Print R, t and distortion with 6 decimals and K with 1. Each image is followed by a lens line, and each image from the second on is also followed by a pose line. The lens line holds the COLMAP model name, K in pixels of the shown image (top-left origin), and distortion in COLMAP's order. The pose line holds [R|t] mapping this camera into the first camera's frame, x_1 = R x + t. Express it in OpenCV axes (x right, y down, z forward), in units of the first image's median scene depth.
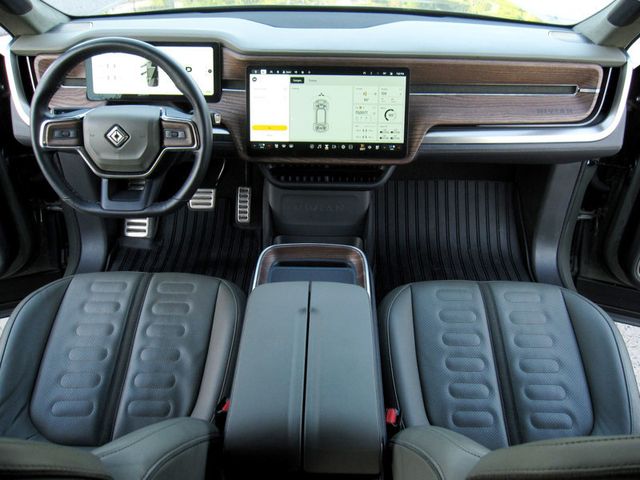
lens RADIAL K [[530.0, 0, 322.5], [0, 530.0, 241.8], [0, 0, 1]] dist [-0.066247, 0.035538]
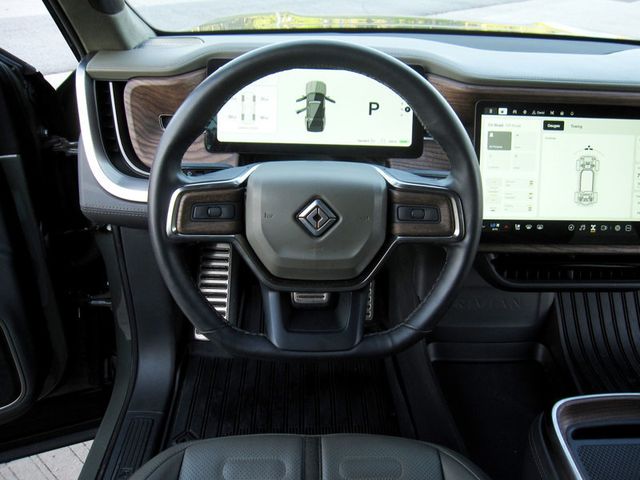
lens RADIAL K [[530.0, 0, 319.2], [0, 530.0, 238.3], [0, 0, 1]] dist [-0.066247, 0.035538]
pose [[0.998795, -0.004970, 0.048821, -0.360825], [0.009994, 0.994610, -0.103200, -0.107095], [-0.048045, 0.103564, 0.993462, 0.394693]]
